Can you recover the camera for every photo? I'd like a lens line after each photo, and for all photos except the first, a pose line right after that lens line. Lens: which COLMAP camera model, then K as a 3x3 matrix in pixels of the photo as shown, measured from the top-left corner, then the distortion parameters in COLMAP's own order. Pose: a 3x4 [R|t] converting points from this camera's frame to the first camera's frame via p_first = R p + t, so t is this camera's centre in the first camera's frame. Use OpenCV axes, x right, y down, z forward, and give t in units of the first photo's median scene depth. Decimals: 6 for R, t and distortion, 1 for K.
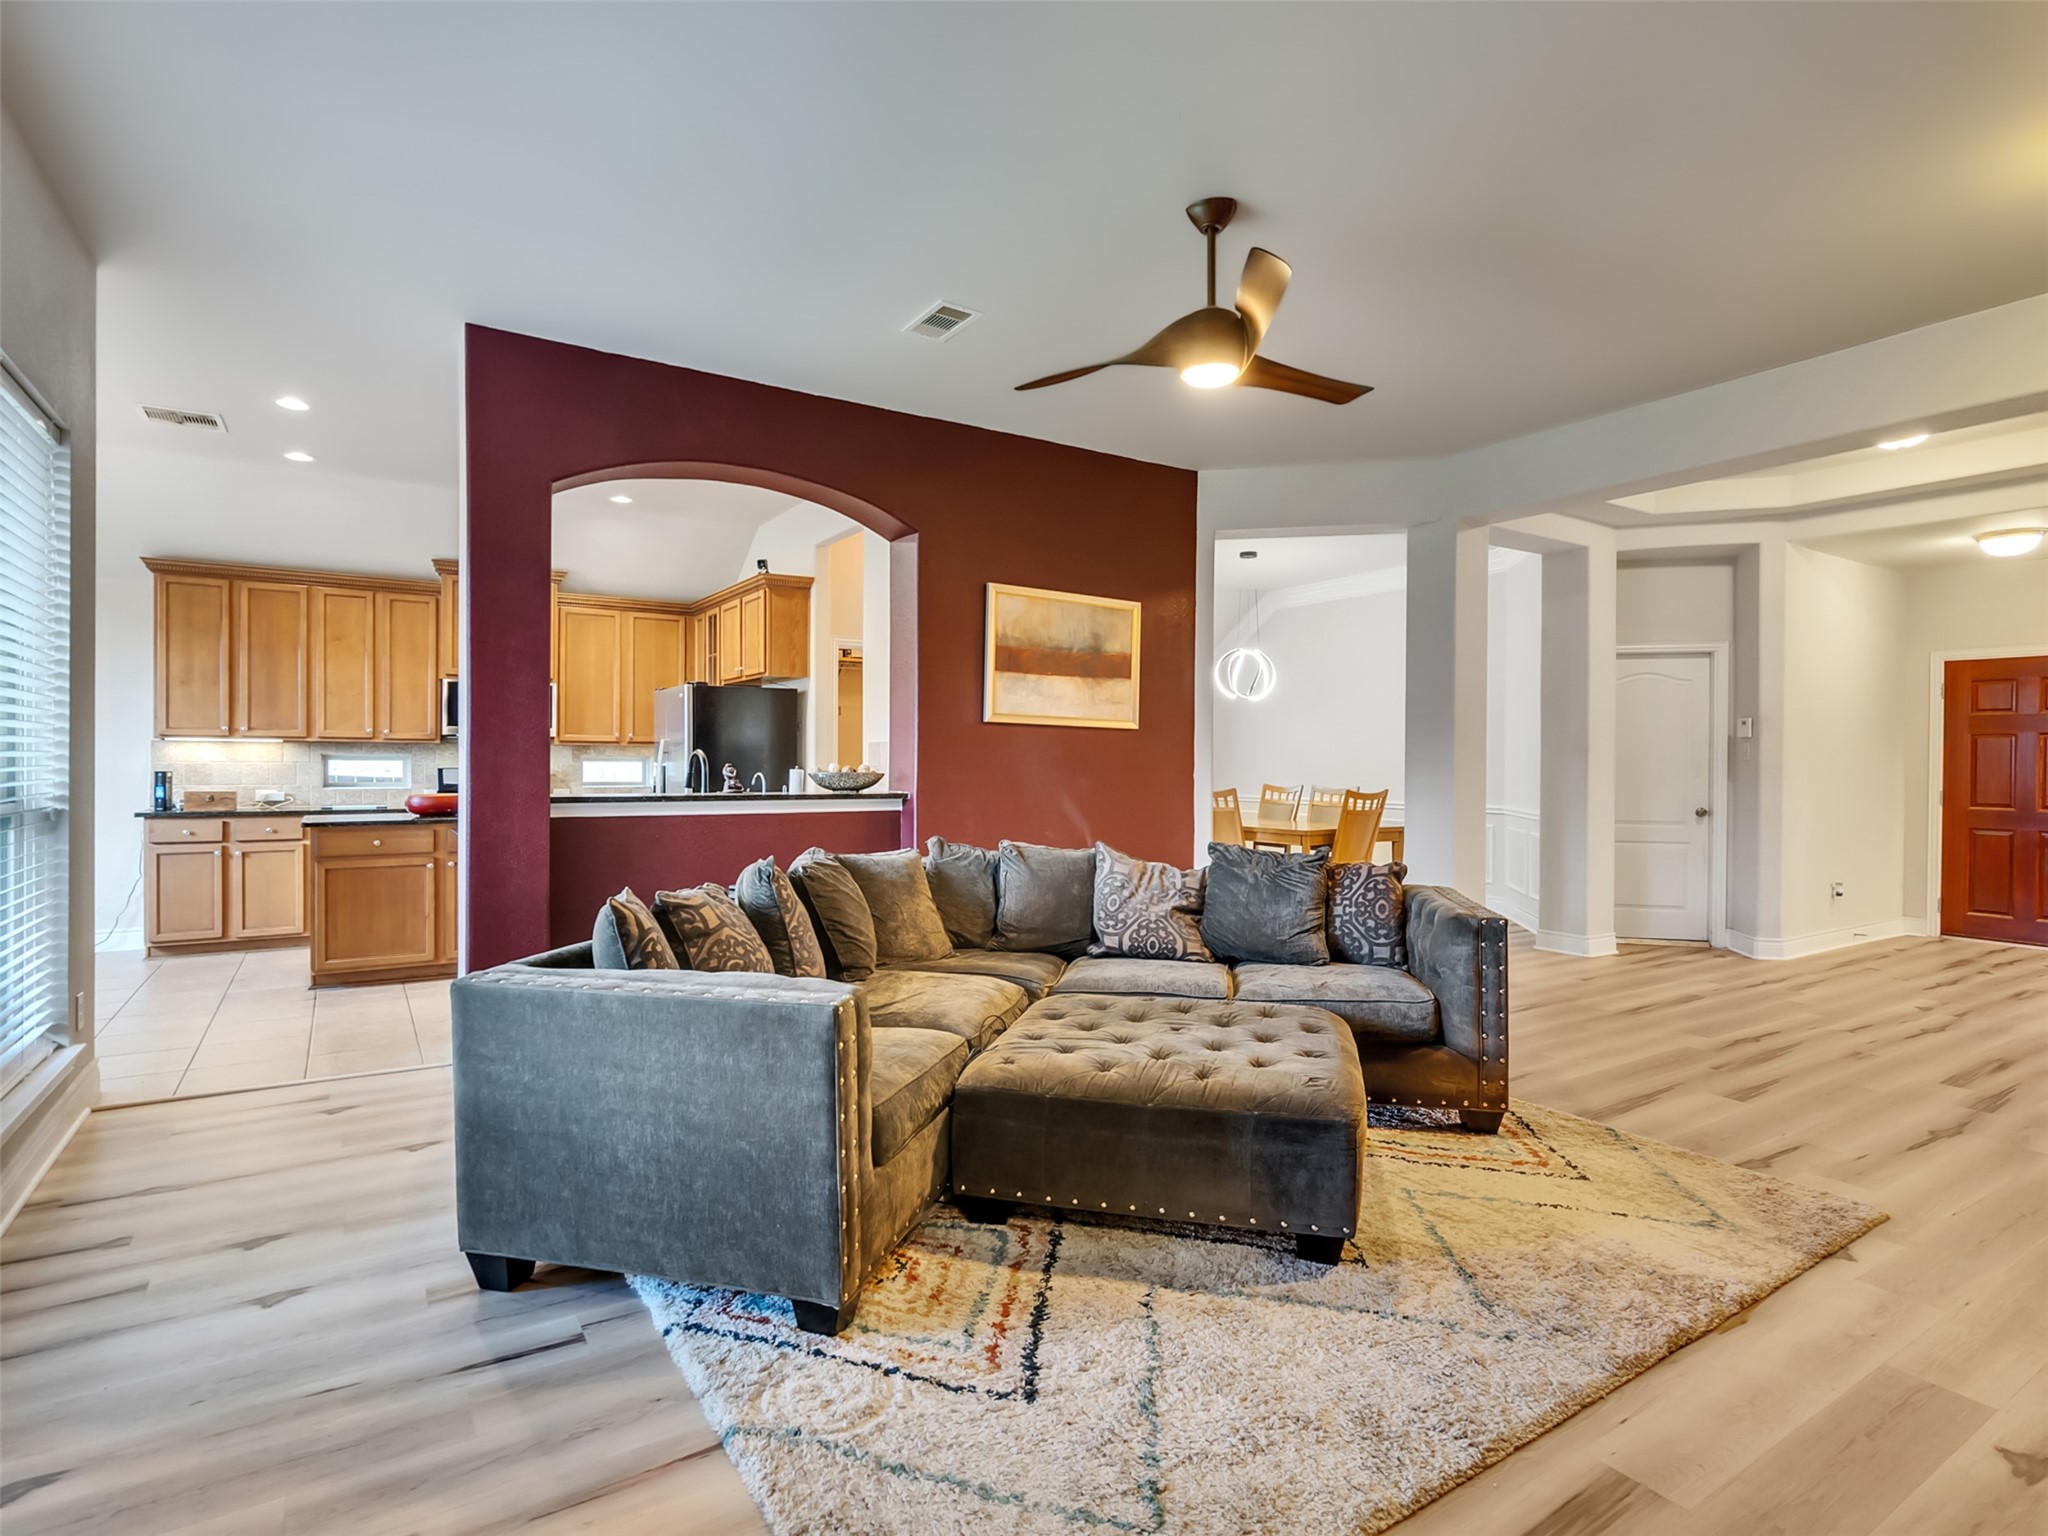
lens RADIAL K [[1047.7, 0, 1010.0], [0, 1047.7, 764.5], [0, 0, 1]] dist [-0.006073, 0.003397]
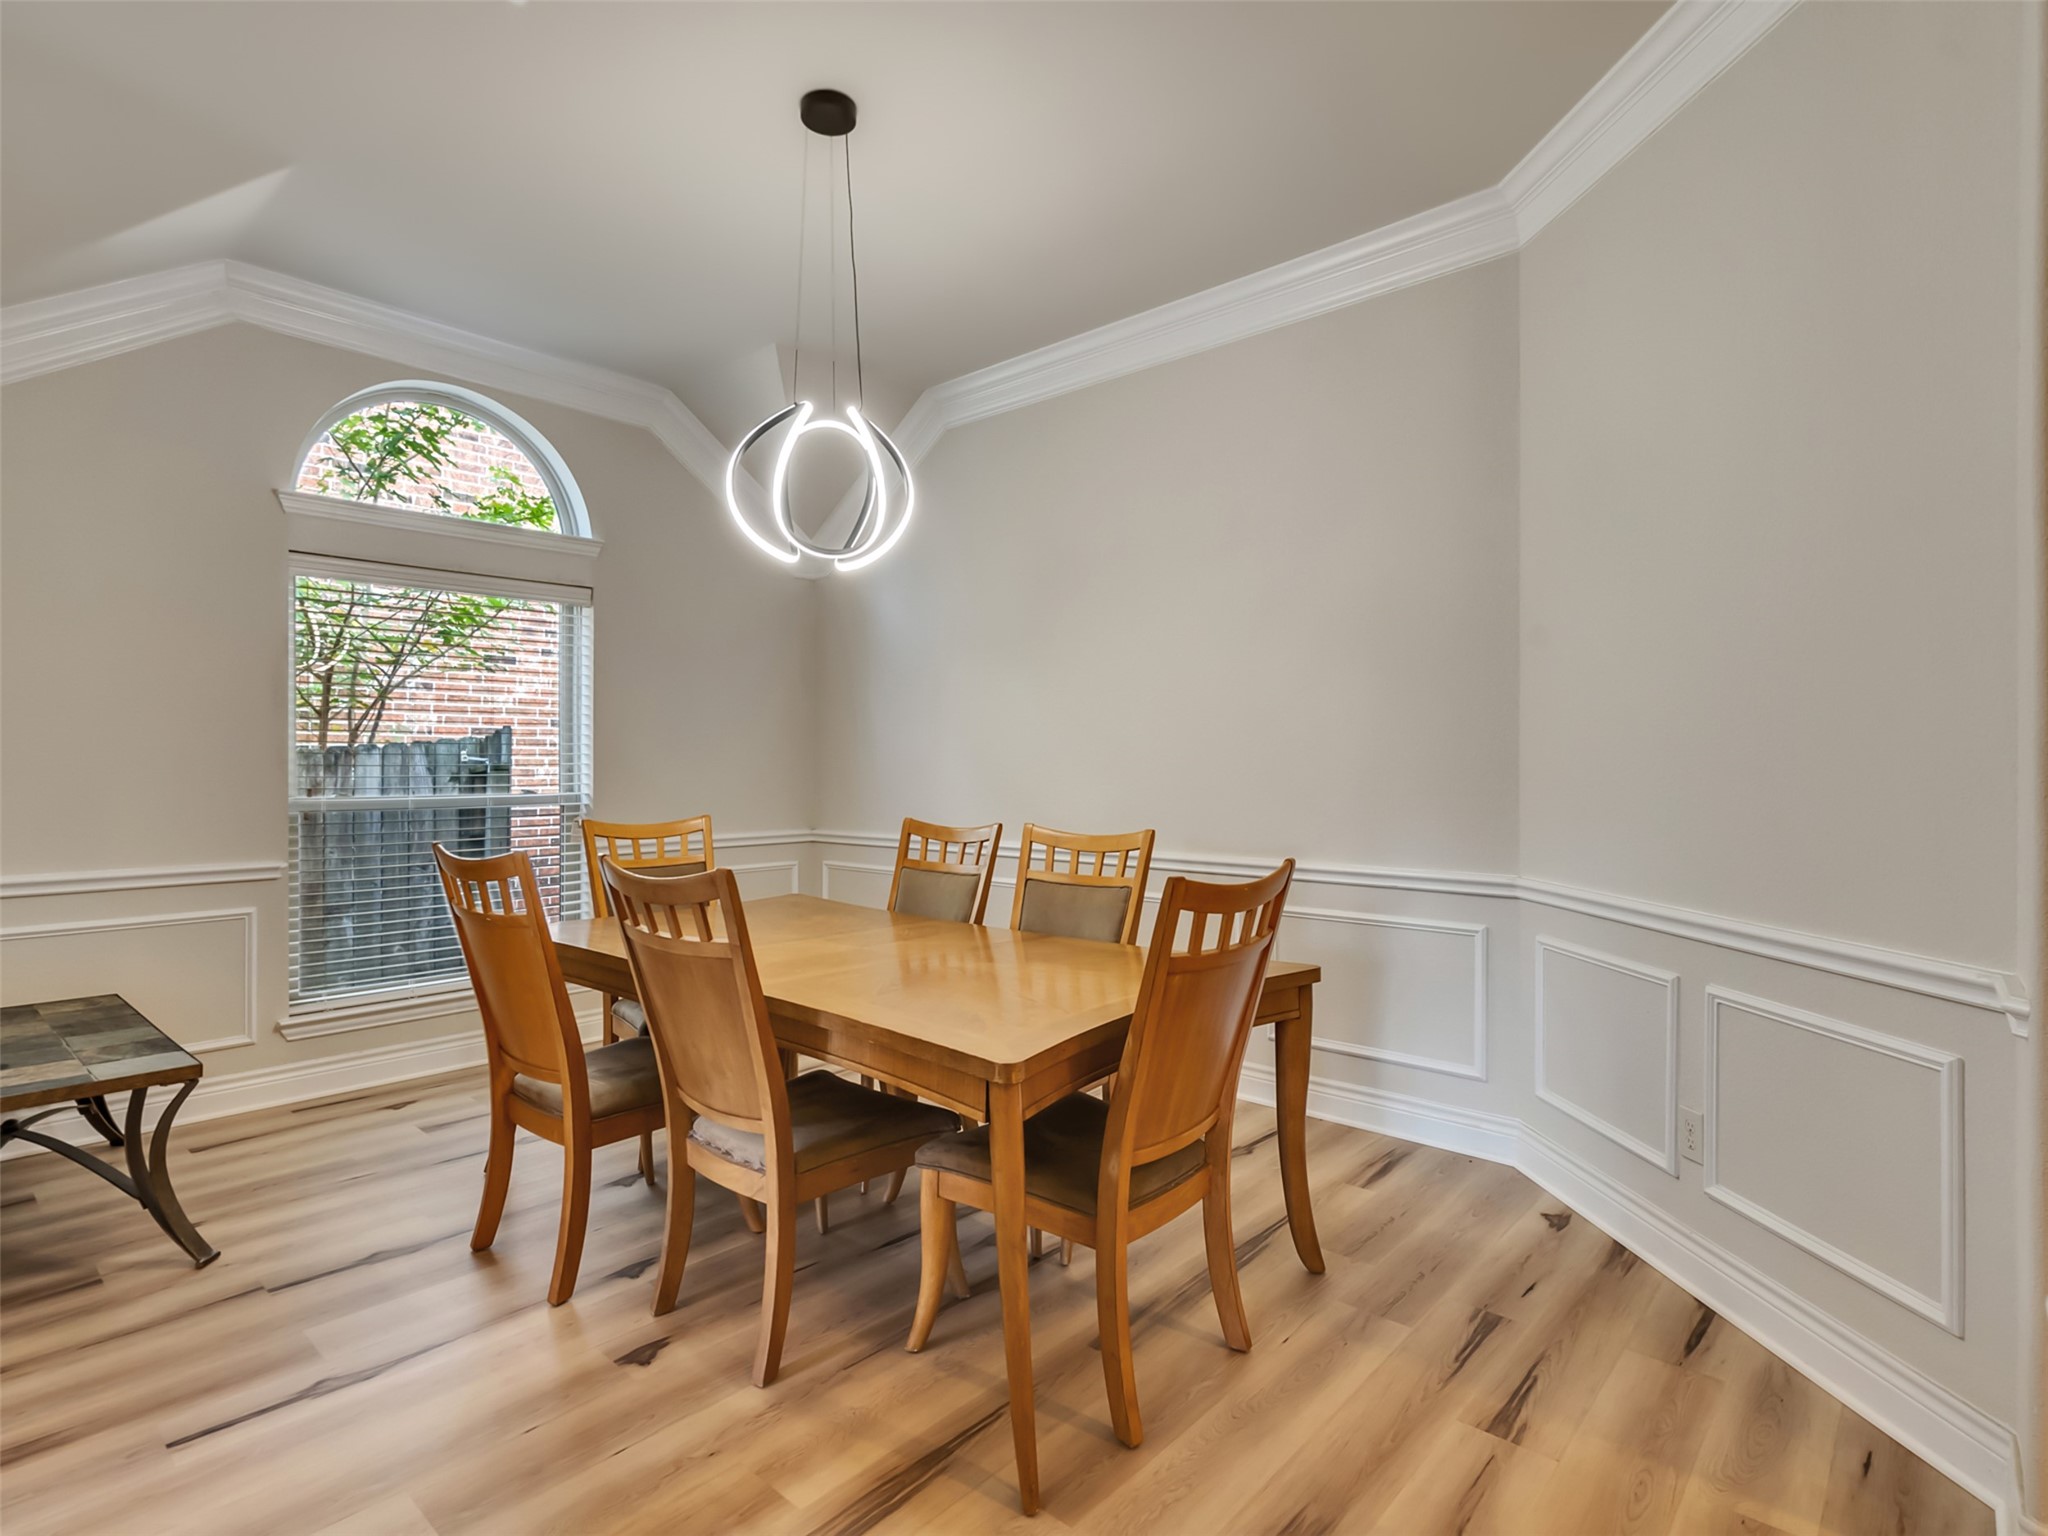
lens RADIAL K [[1047.7, 0, 1010.0], [0, 1047.7, 775.0], [0, 0, 1]] dist [-0.006073, 0.003397]
pose [[0.962654, -0.009471, 0.270568, 0.281590], [0.006596, 0.999912, 0.011531, -0.003558], [-0.270654, -0.009316, 0.962632, 0.990492]]
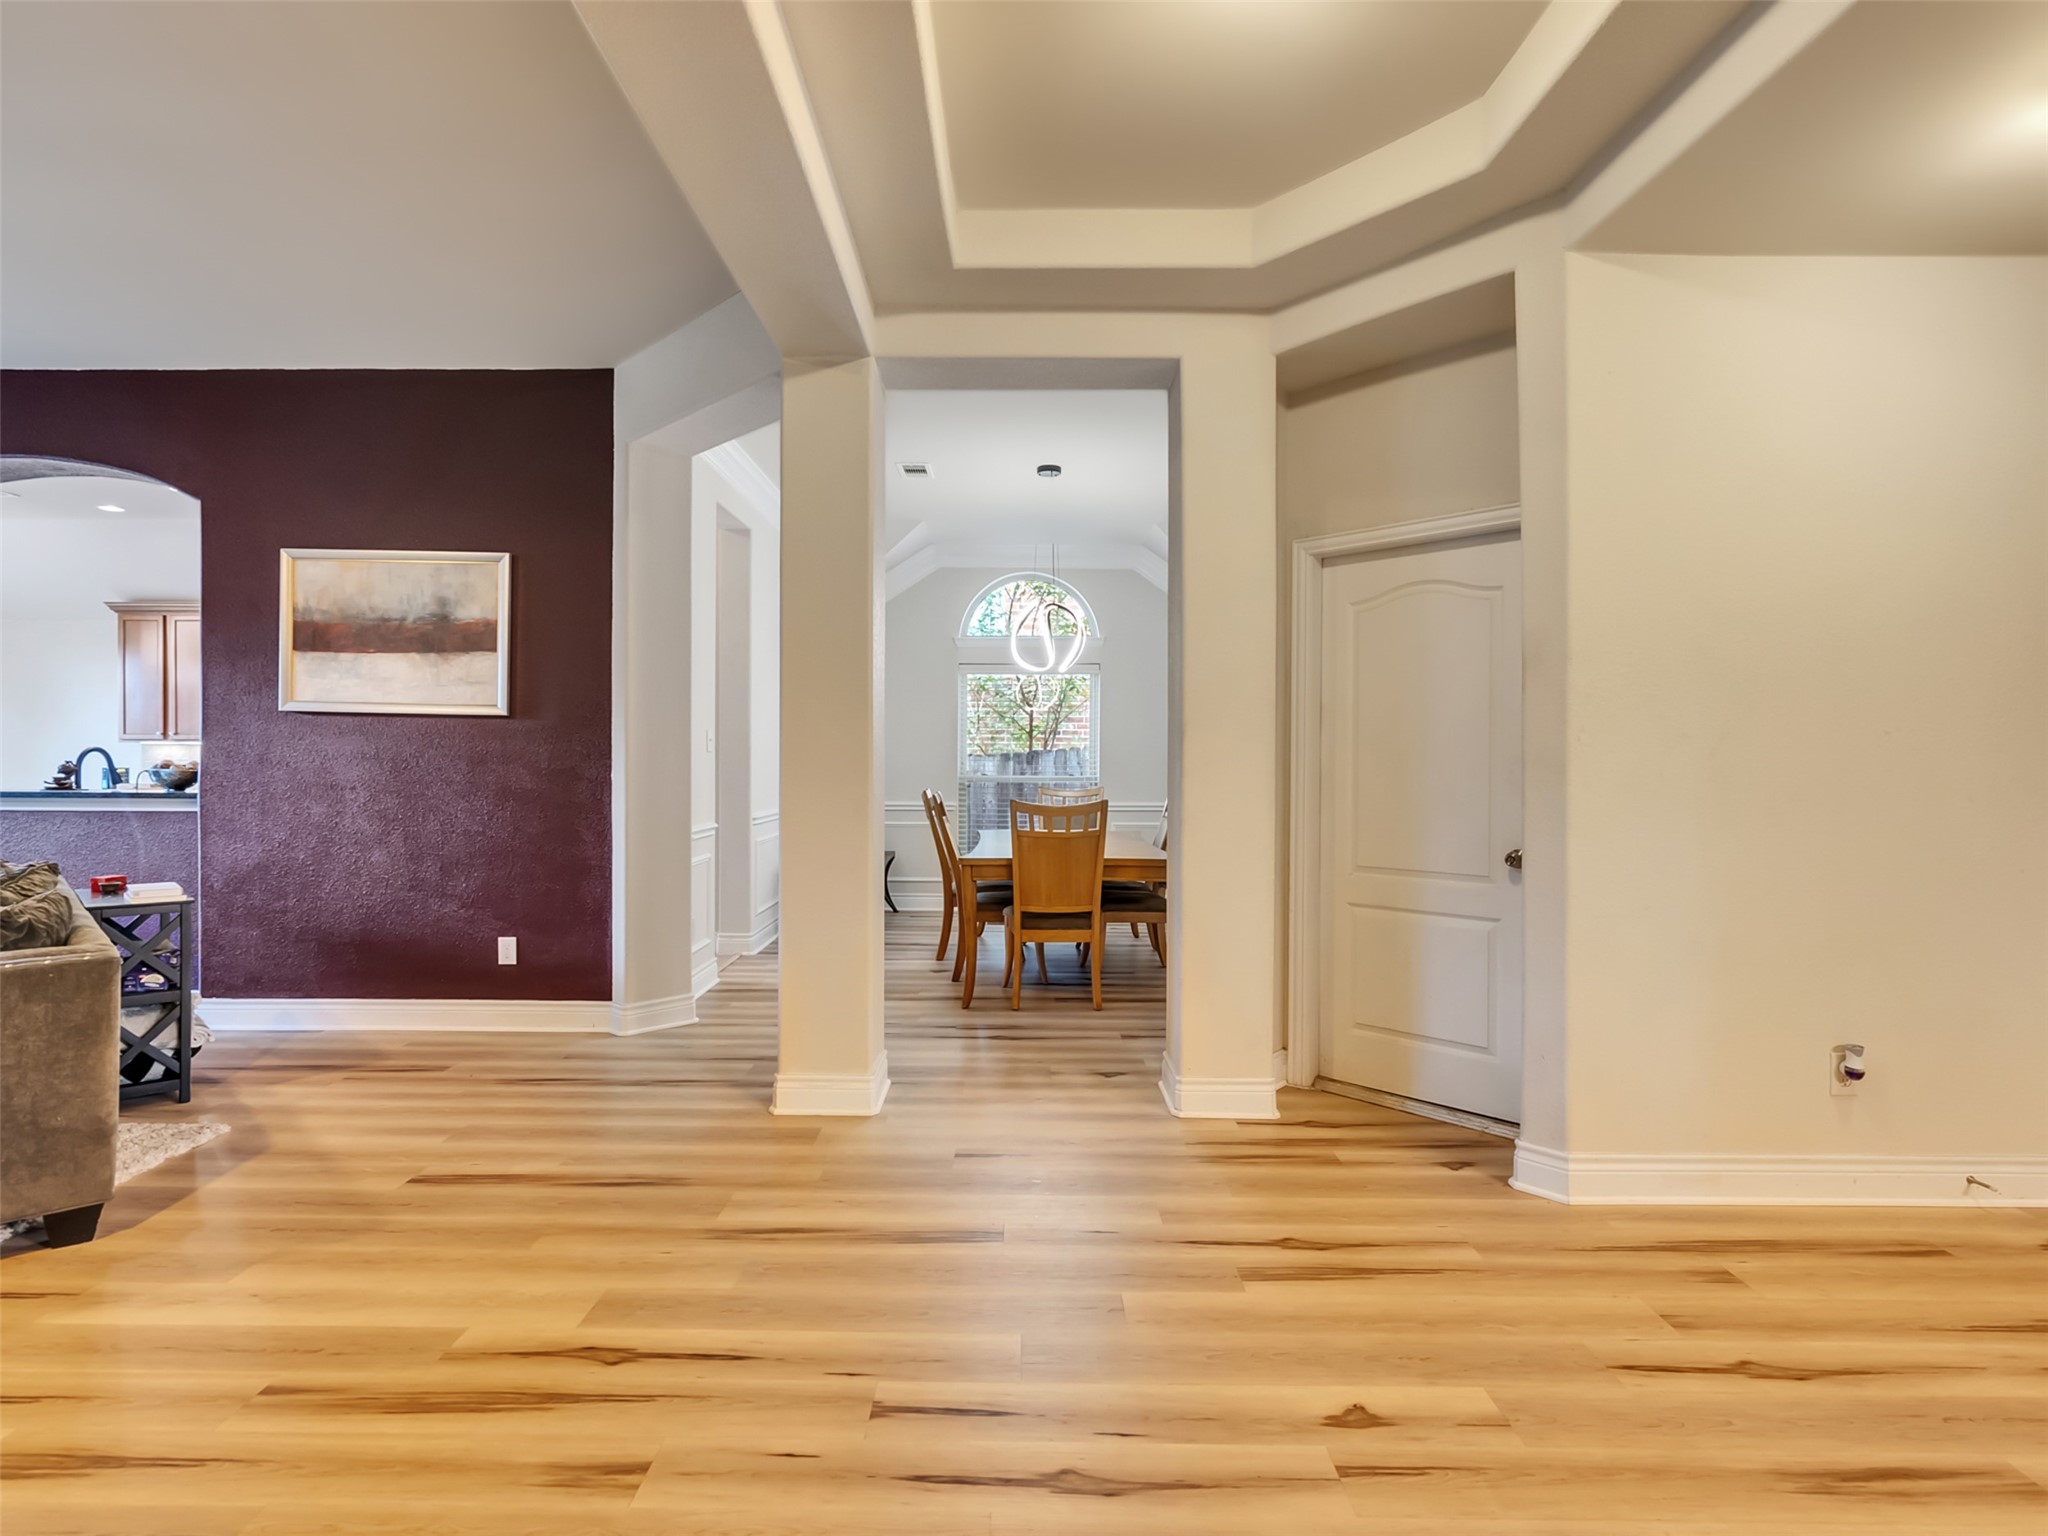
lens RADIAL K [[1047.7, 0, 1008.8], [0, 1047.7, 764.5], [0, 0, 1]] dist [-0.006073, 0.003397]
pose [[0.840397, 0.000257, -0.541971, 0.864863], [-0.001364, 0.999998, -0.001641, 0.003274], [0.541969, 0.002119, 0.840396, 0.554789]]
